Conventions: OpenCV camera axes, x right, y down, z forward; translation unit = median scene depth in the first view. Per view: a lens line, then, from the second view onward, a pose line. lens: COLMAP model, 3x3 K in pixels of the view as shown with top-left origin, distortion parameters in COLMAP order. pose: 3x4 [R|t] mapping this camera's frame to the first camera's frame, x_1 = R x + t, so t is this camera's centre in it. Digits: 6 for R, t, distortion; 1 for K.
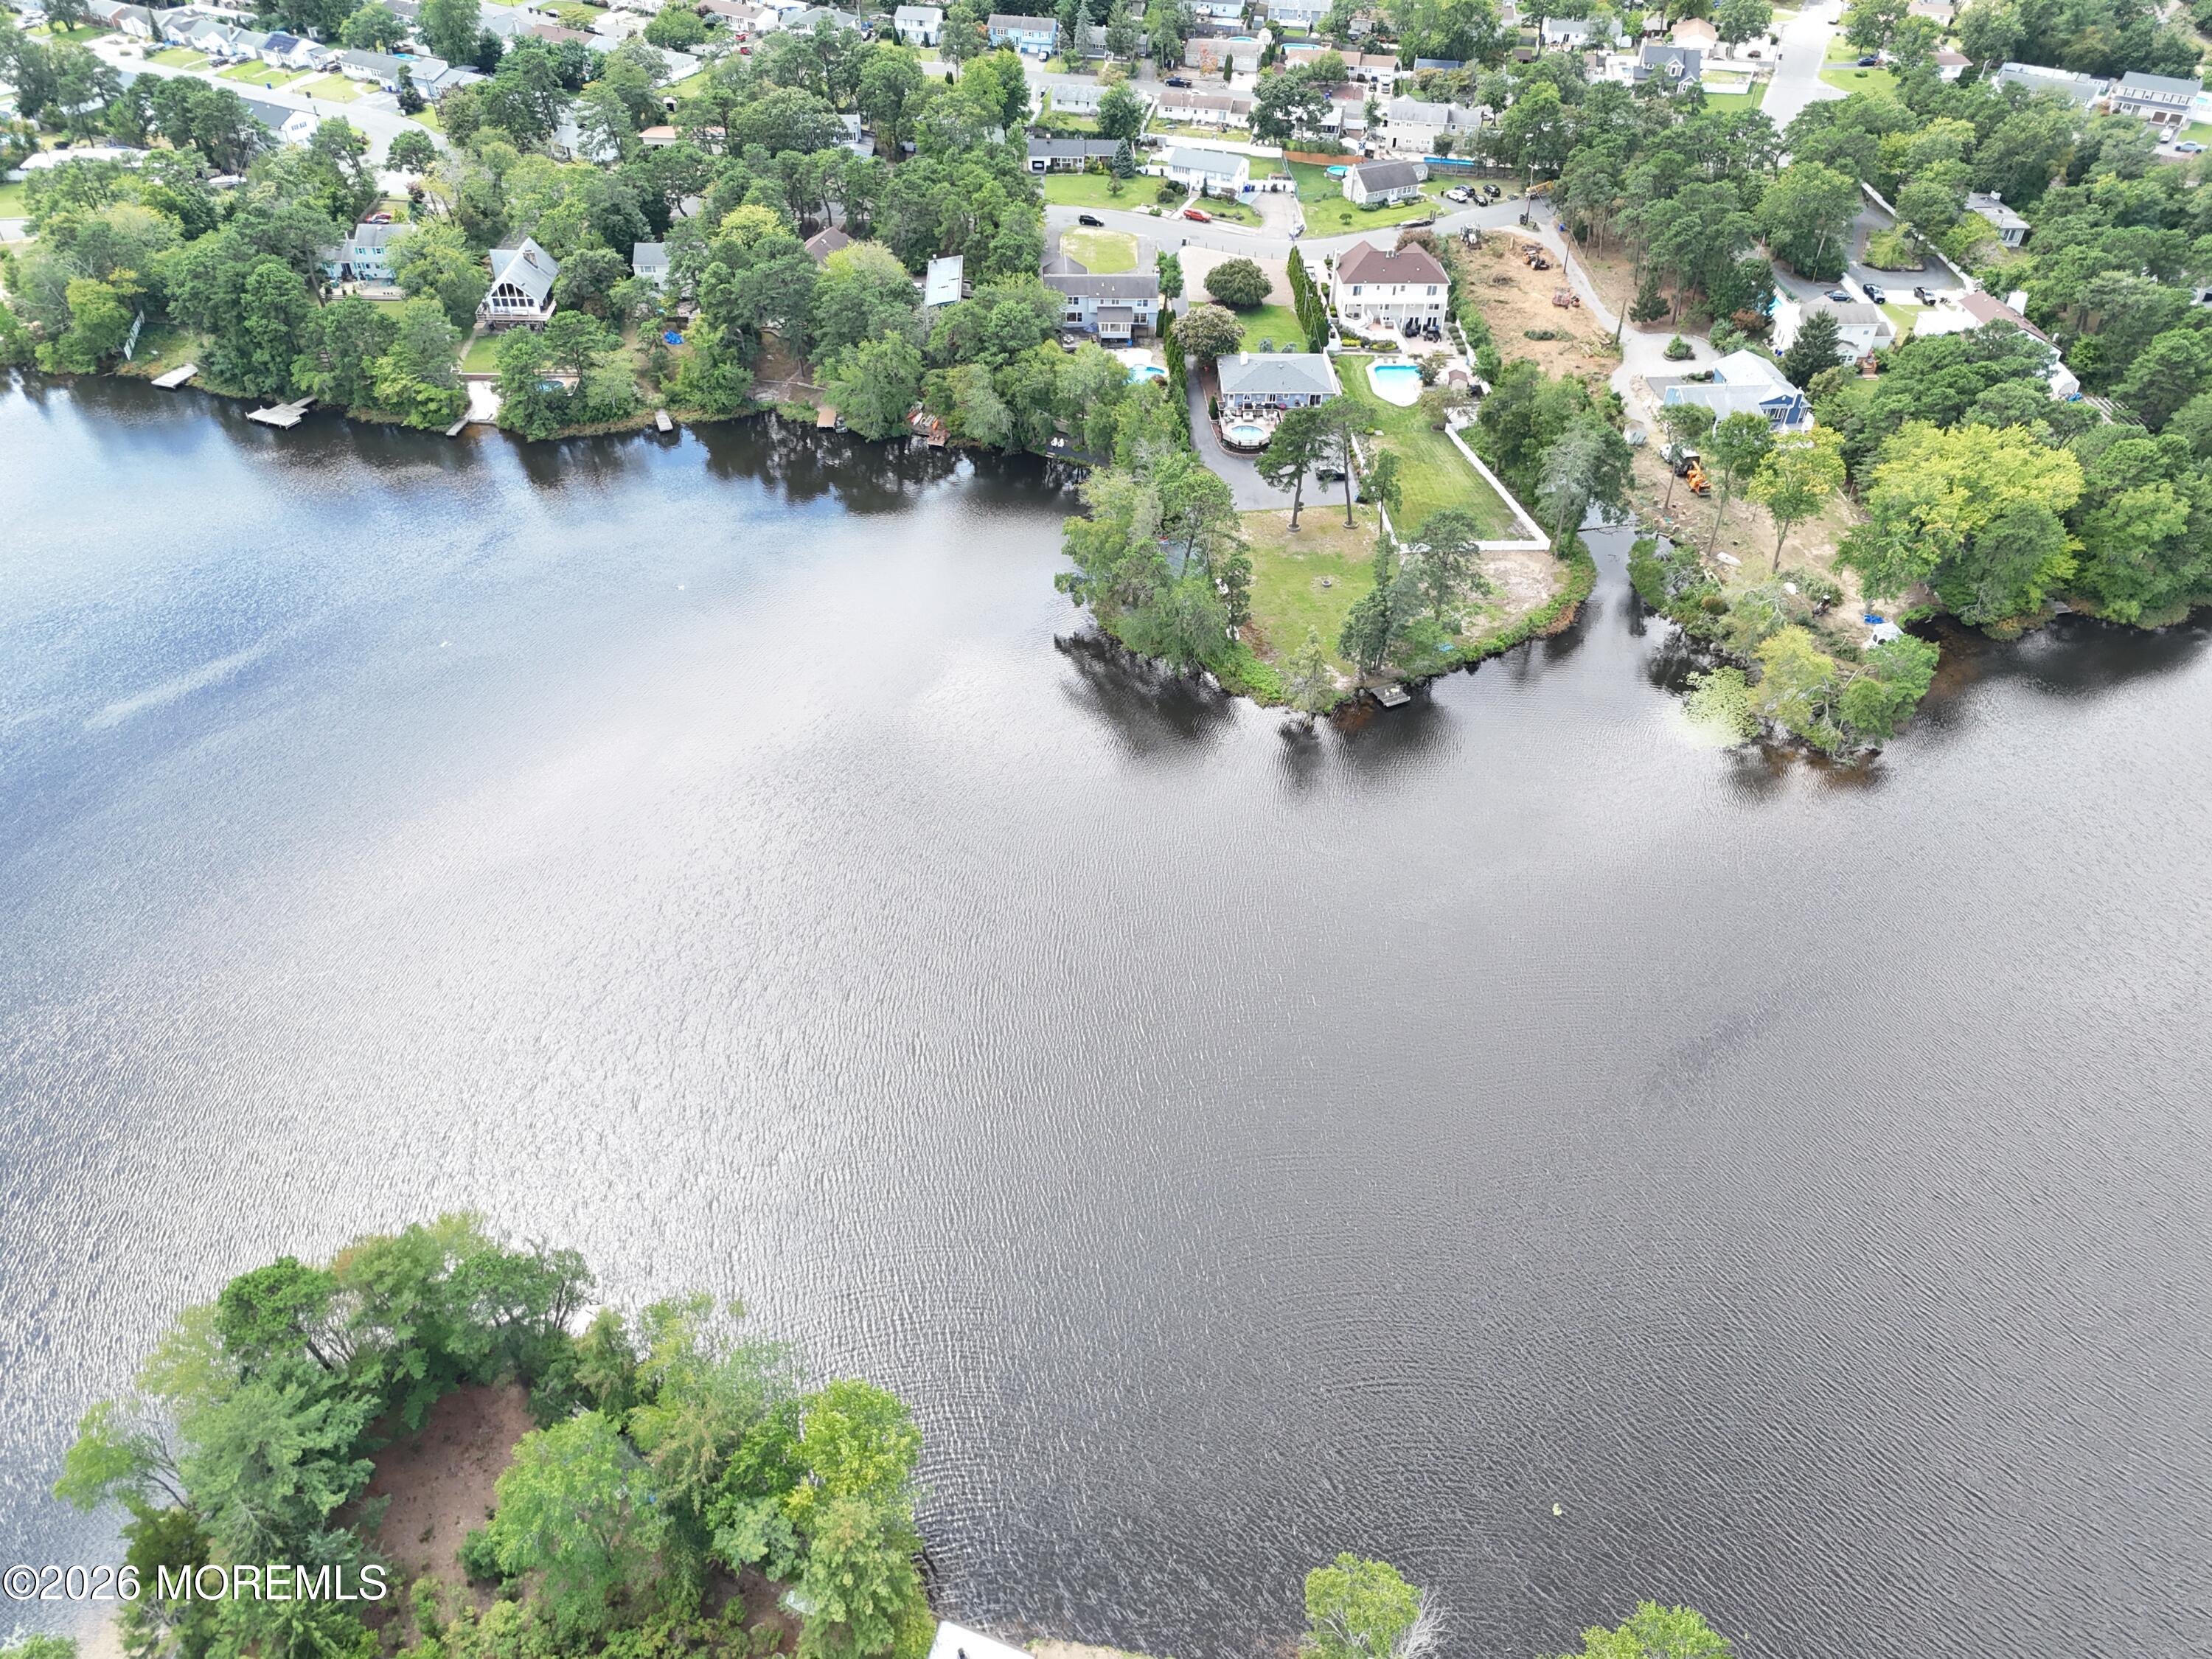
lens RADIAL K [[1682.1, 0, 1163.8], [0, 1682.1, 828.0], [0, 0, 1]] dist [0.078403, -0.065015]
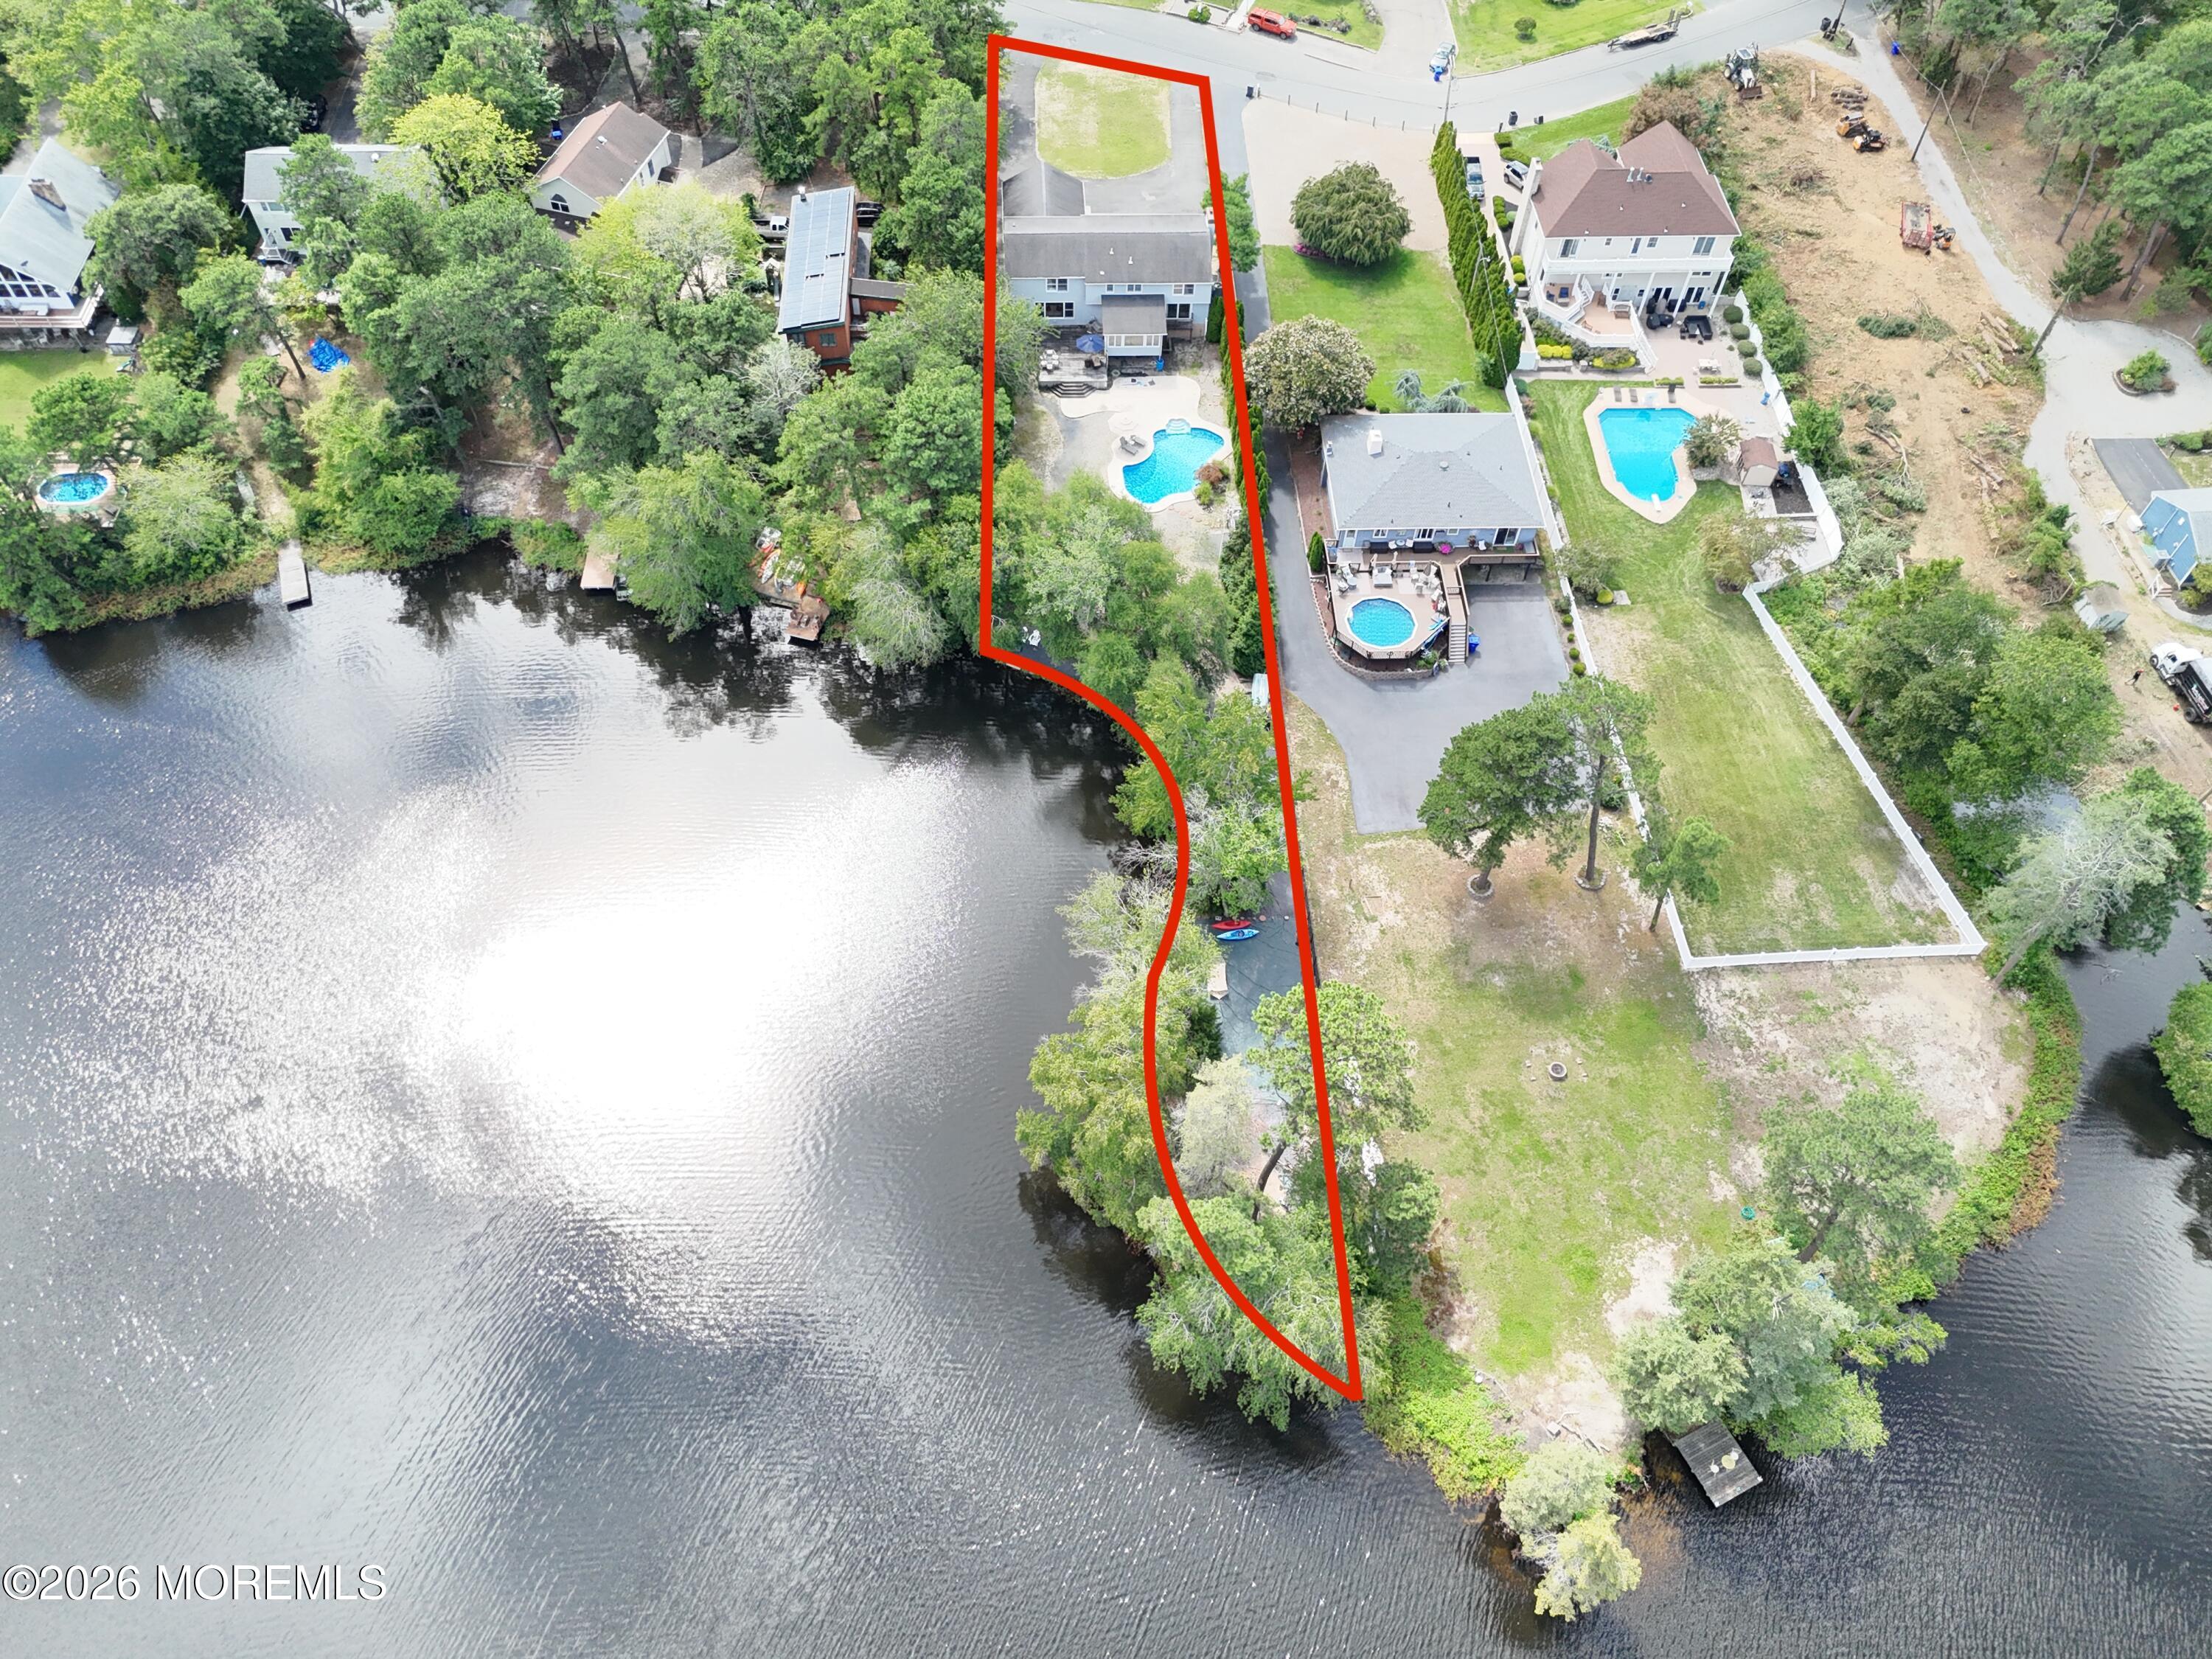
lens RADIAL K [[1682.1, 0, 1163.8], [0, 1682.1, 828.0], [0, 0, 1]] dist [0.078403, -0.065015]
pose [[0.999968, 0.007524, 0.002575, -0.018913], [-0.007926, 0.969138, 0.246393, -0.272777], [-0.000641, -0.246405, 0.969167, 0.419842]]
